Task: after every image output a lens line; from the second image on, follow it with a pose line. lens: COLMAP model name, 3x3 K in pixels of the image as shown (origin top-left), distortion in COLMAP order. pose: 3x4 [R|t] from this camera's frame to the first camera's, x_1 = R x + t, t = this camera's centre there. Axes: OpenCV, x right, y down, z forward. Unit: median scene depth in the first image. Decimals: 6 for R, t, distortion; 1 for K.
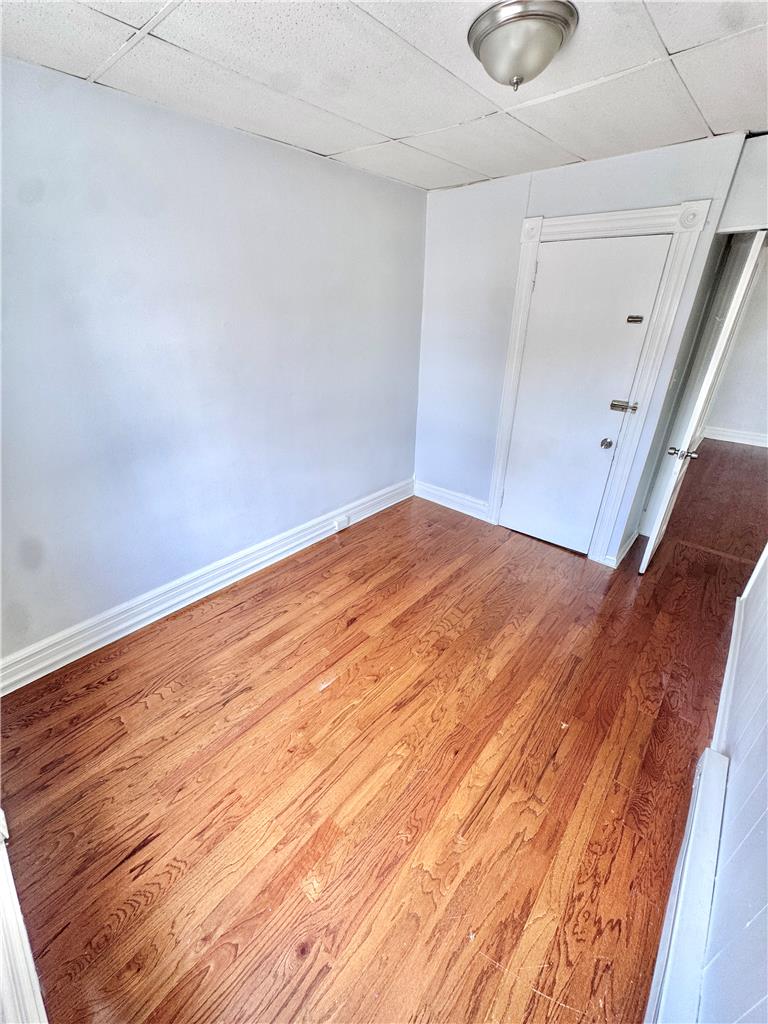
lens RADIAL K [[411.5, 0, 387.0], [0, 411.5, 514.2], [0, 0, 1]] dist [0.000188, -0.000209]
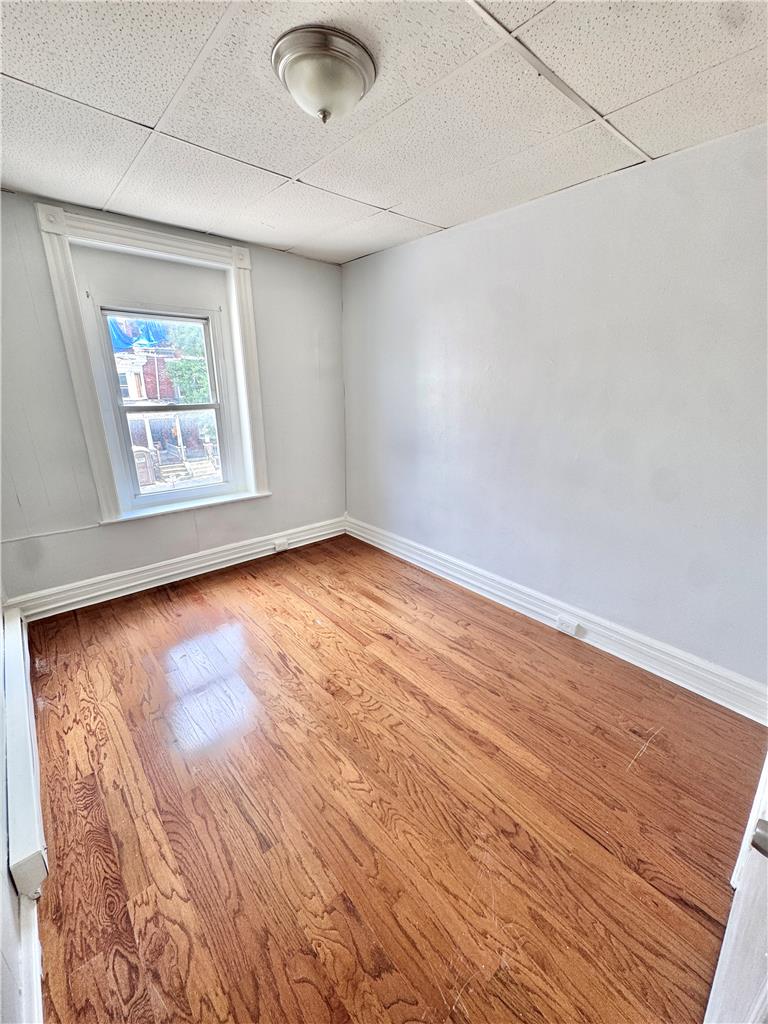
lens RADIAL K [[411.5, 0, 386.9], [0, 411.5, 509.6], [0, 0, 1]] dist [0.000188, -0.000209]
pose [[-0.121555, 0.295447, -0.947595, 0.806184], [-0.452843, 0.833023, 0.317815, -0.337765], [0.883265, 0.467743, 0.032532, 0.809779]]
